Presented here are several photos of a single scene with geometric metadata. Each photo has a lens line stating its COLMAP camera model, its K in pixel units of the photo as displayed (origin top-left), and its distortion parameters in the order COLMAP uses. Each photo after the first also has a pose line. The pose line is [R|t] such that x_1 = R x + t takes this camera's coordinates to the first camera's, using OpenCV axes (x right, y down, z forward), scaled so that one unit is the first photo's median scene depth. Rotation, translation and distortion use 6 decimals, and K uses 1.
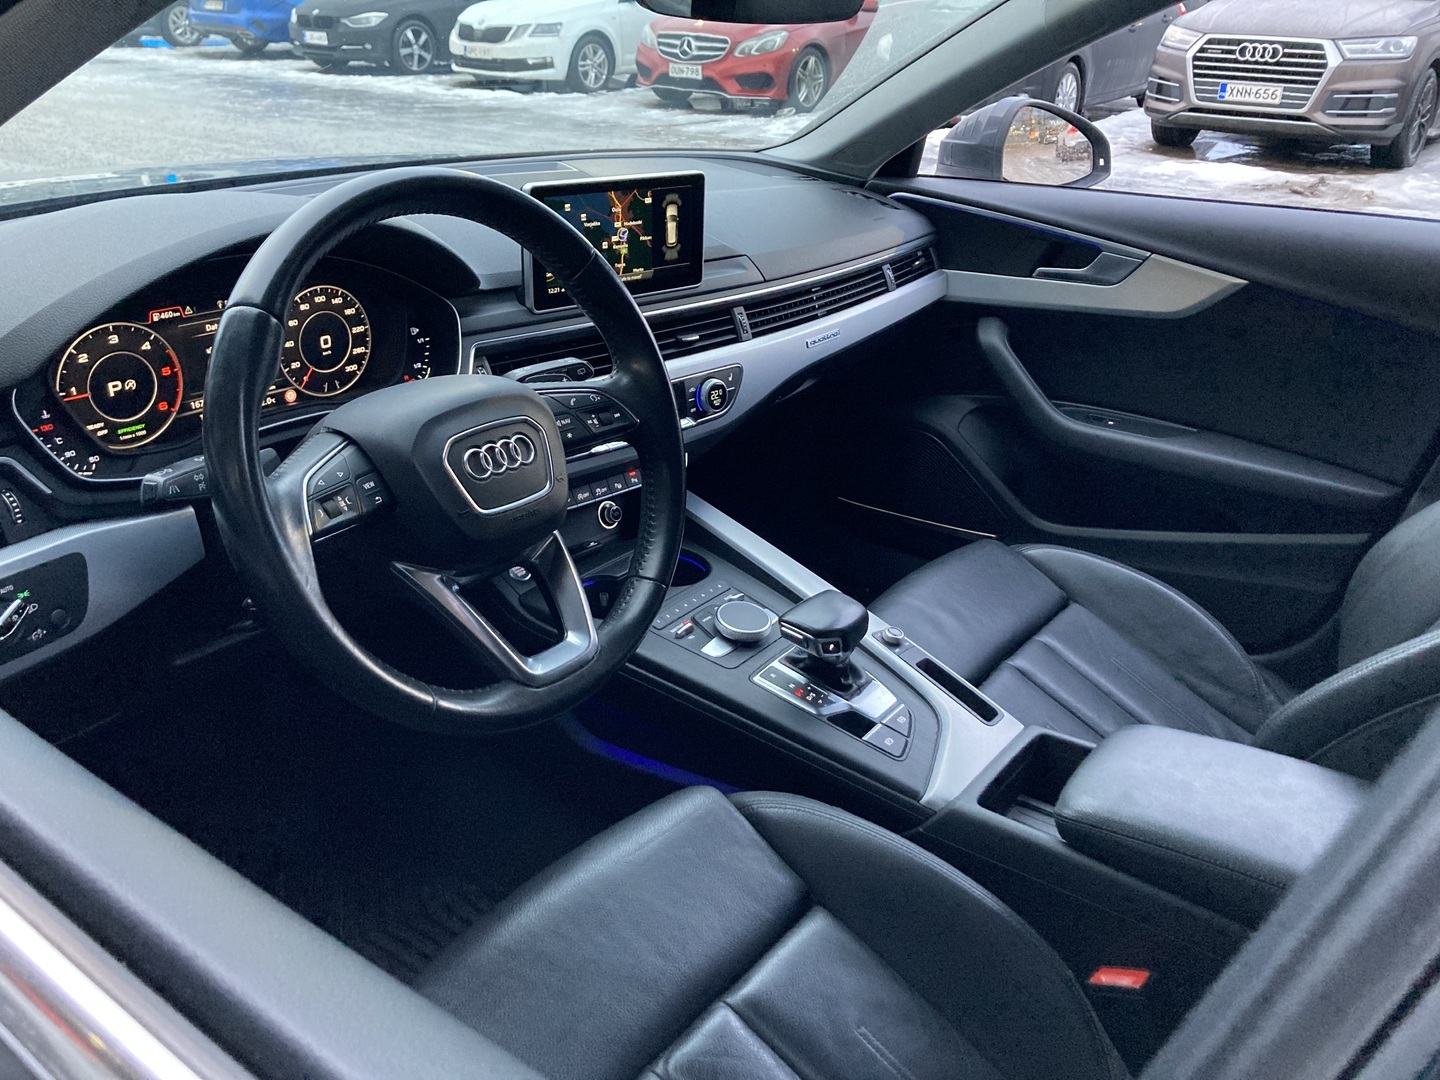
lens RADIAL K [[1151.4, 0, 714.8], [0, 1151.4, 541.5], [0, 0, 1]] dist [0.035797, -0.009460]
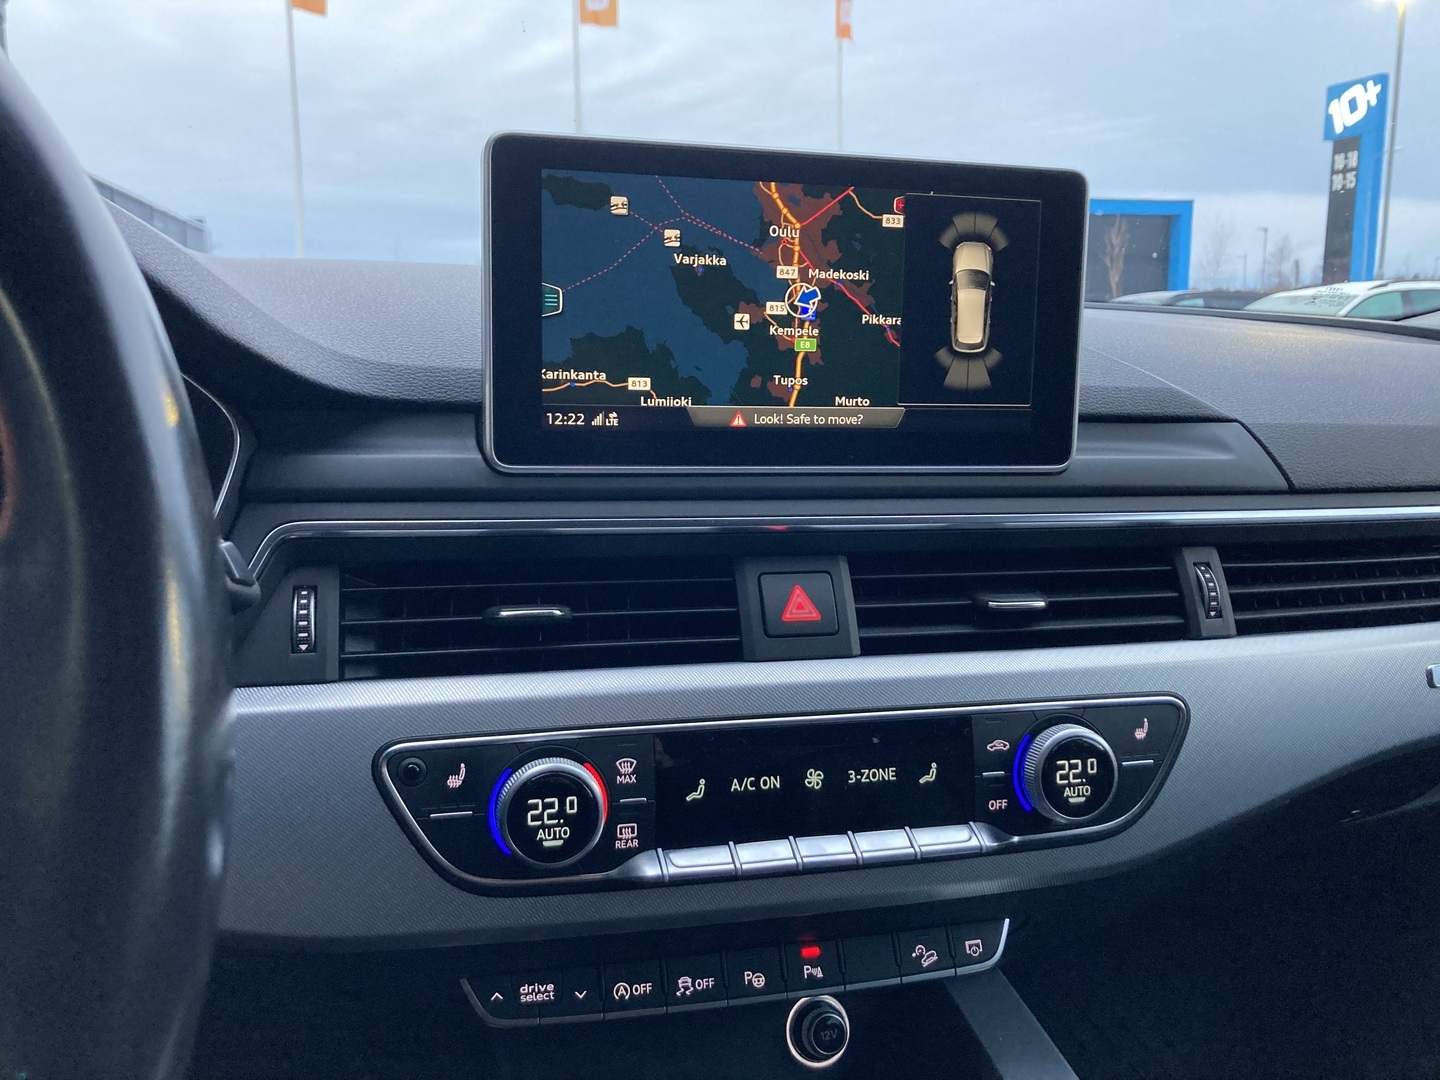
lens RADIAL K [[1151.4, 0, 720.2], [0, 1151.4, 532.2], [0, 0, 1]] dist [0.035797, -0.009460]
pose [[0.846285, 0.052395, -0.530147, 0.105019], [-0.205099, 0.950488, -0.233466, -0.107717], [0.491666, 0.306312, 0.815130, 0.745175]]
